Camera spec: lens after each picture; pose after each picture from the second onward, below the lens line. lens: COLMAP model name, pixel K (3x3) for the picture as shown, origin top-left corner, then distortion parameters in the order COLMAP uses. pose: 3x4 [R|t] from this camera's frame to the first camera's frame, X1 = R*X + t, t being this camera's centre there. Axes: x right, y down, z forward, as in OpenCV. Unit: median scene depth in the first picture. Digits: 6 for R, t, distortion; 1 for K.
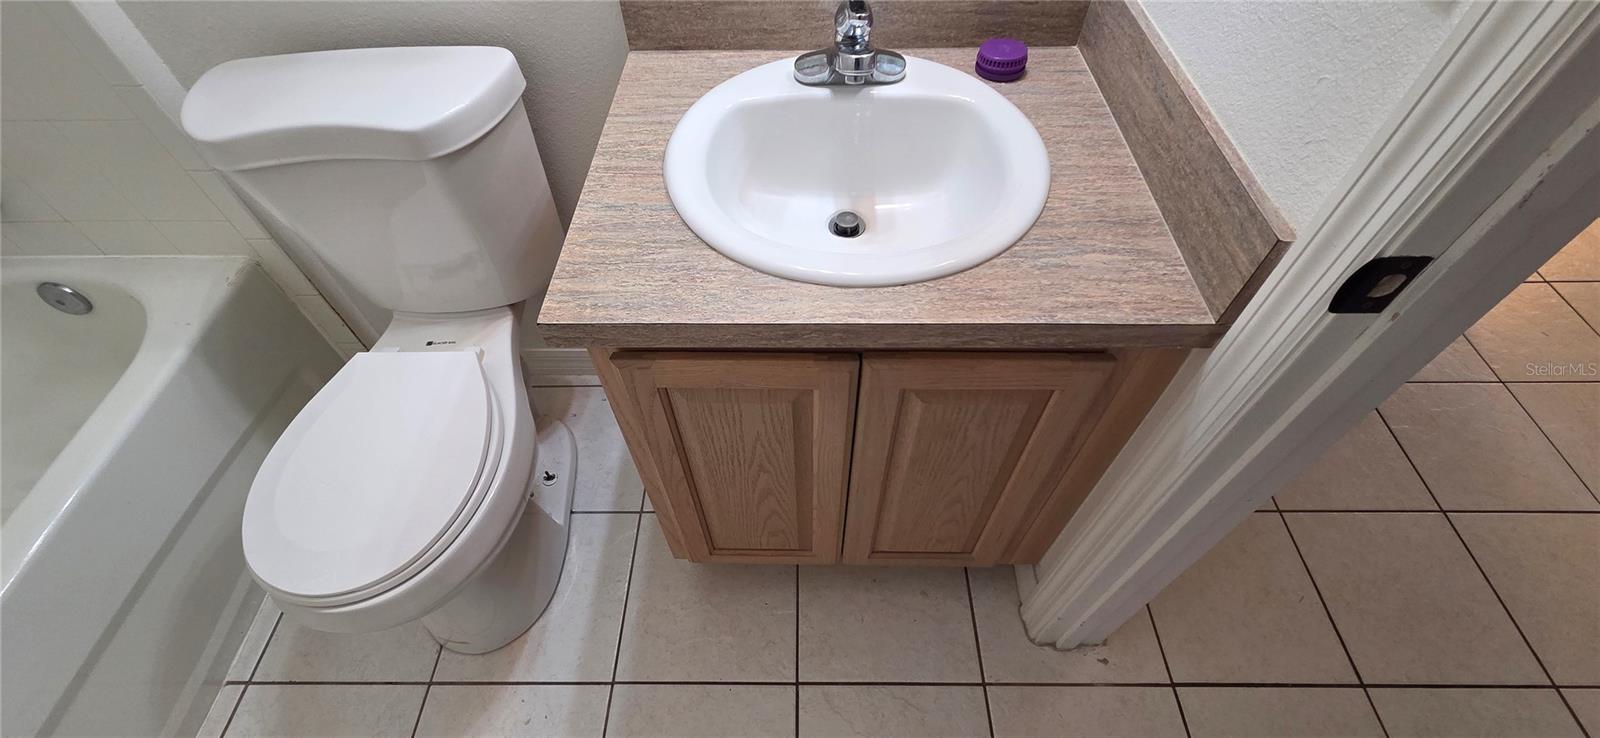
lens RADIAL K [[658.4, 0, 793.8], [0, 658.4, 366.7], [0, 0, 1]] dist [0.006456, -0.000348]
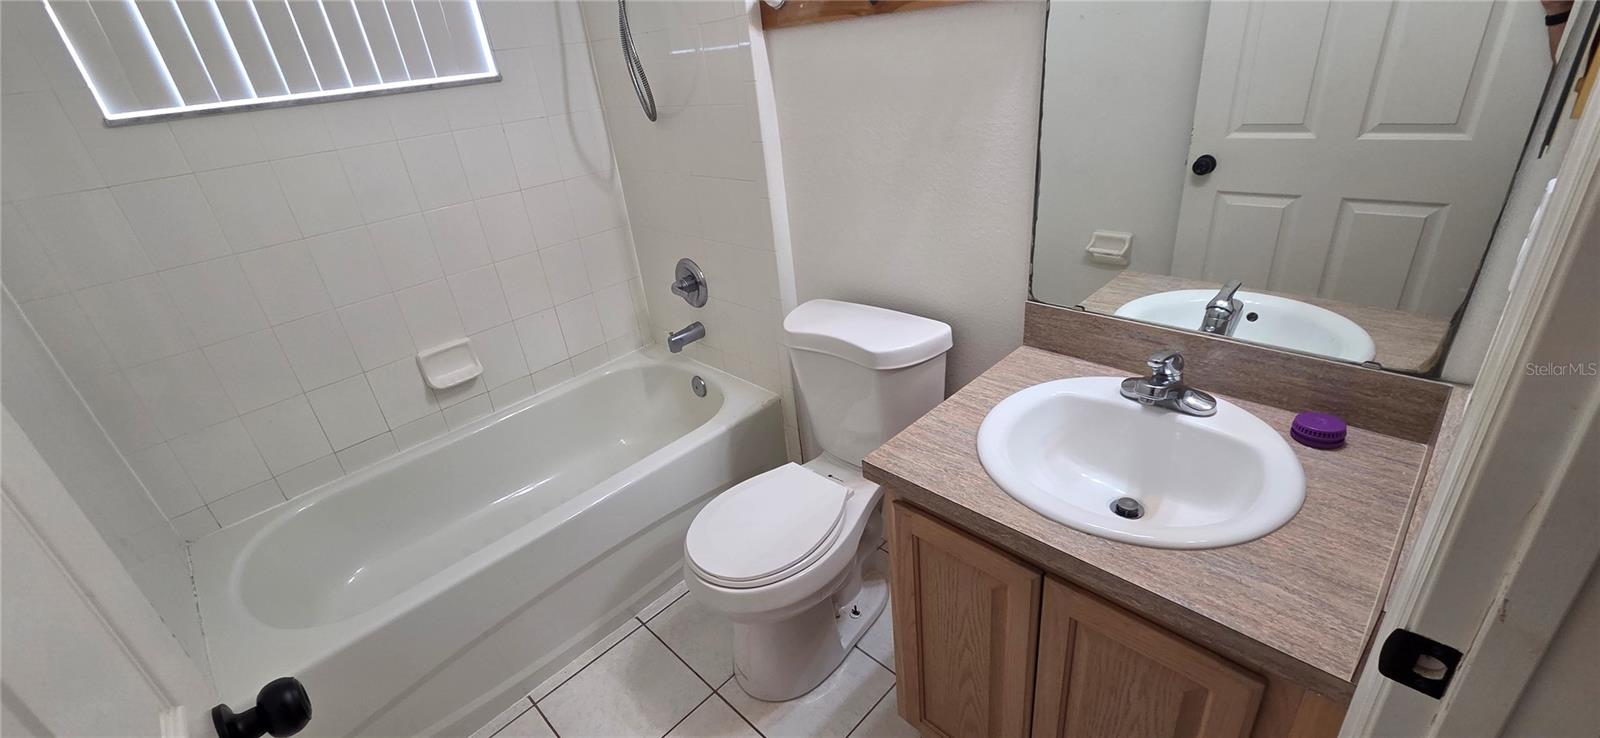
lens RADIAL K [[658.4, 0, 793.8], [0, 658.4, 366.7], [0, 0, 1]] dist [0.006456, -0.000348]
pose [[0.709600, 0.263158, -0.653618, 0.396373], [-0.492737, 0.848426, -0.193349, 0.107952], [0.503665, 0.459262, 0.731710, -0.339429]]
